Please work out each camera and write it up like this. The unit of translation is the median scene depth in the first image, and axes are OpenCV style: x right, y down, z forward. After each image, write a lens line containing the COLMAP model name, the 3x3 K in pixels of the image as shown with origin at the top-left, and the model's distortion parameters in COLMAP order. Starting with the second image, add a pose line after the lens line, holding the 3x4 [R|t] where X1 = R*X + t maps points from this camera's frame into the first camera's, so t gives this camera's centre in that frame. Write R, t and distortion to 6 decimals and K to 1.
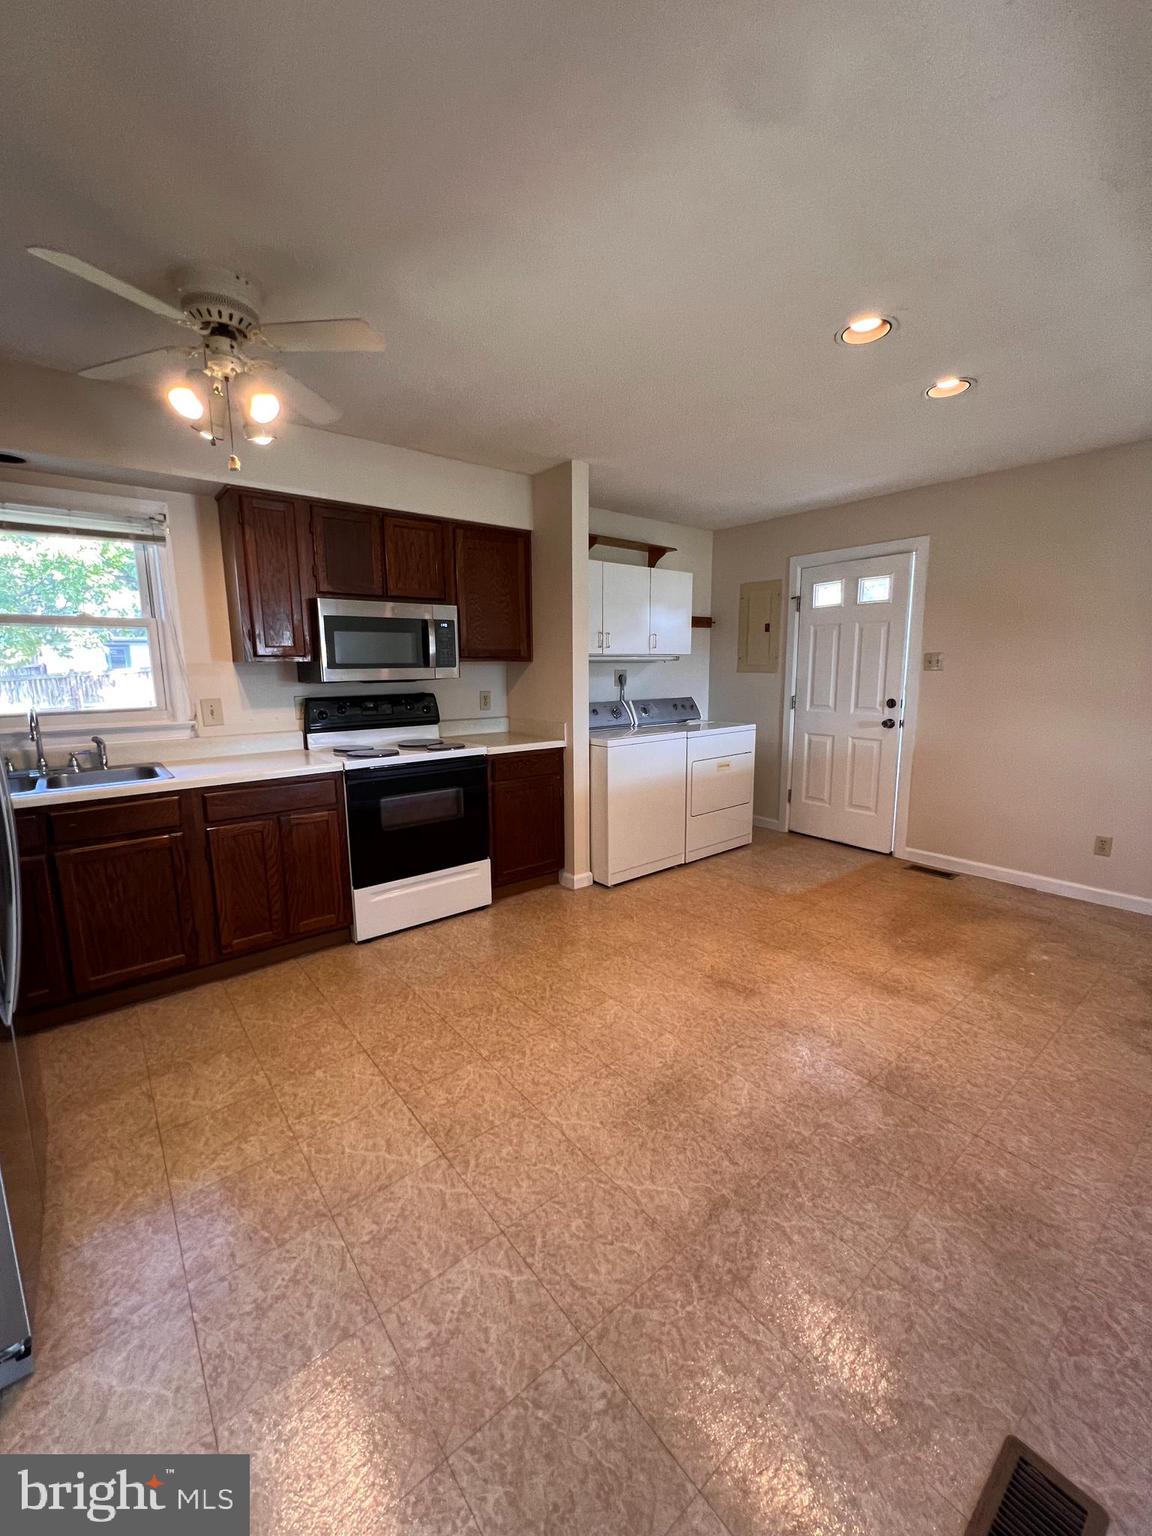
lens RADIAL K [[615.5, 0, 579.7], [0, 615.5, 766.8], [0, 0, 1]] dist [-0.000407, -0.000131]
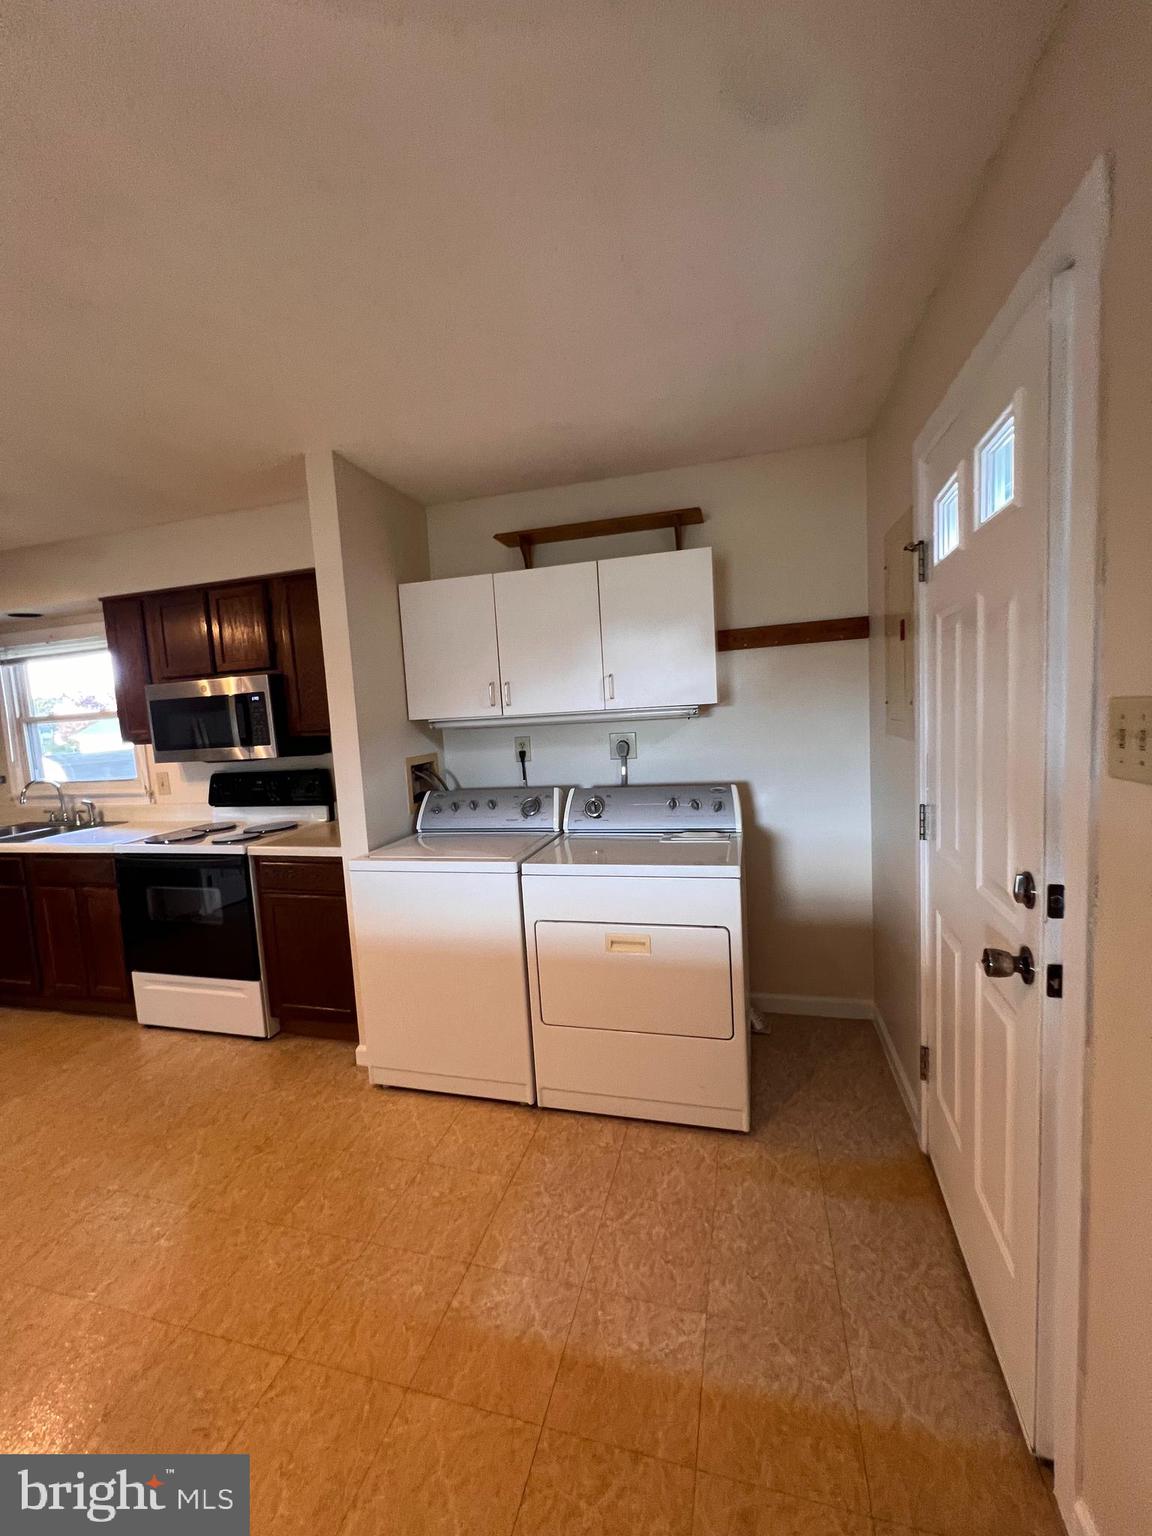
lens RADIAL K [[618.0, 0, 574.9], [0, 618.0, 760.9], [0, 0, 1]] dist [0.001975, 0.000383]
pose [[0.577133, 0.044876, -0.815416, 0.718456], [-0.083185, 0.996526, -0.004034, -0.165456], [0.812402, 0.070159, 0.578861, 0.814797]]
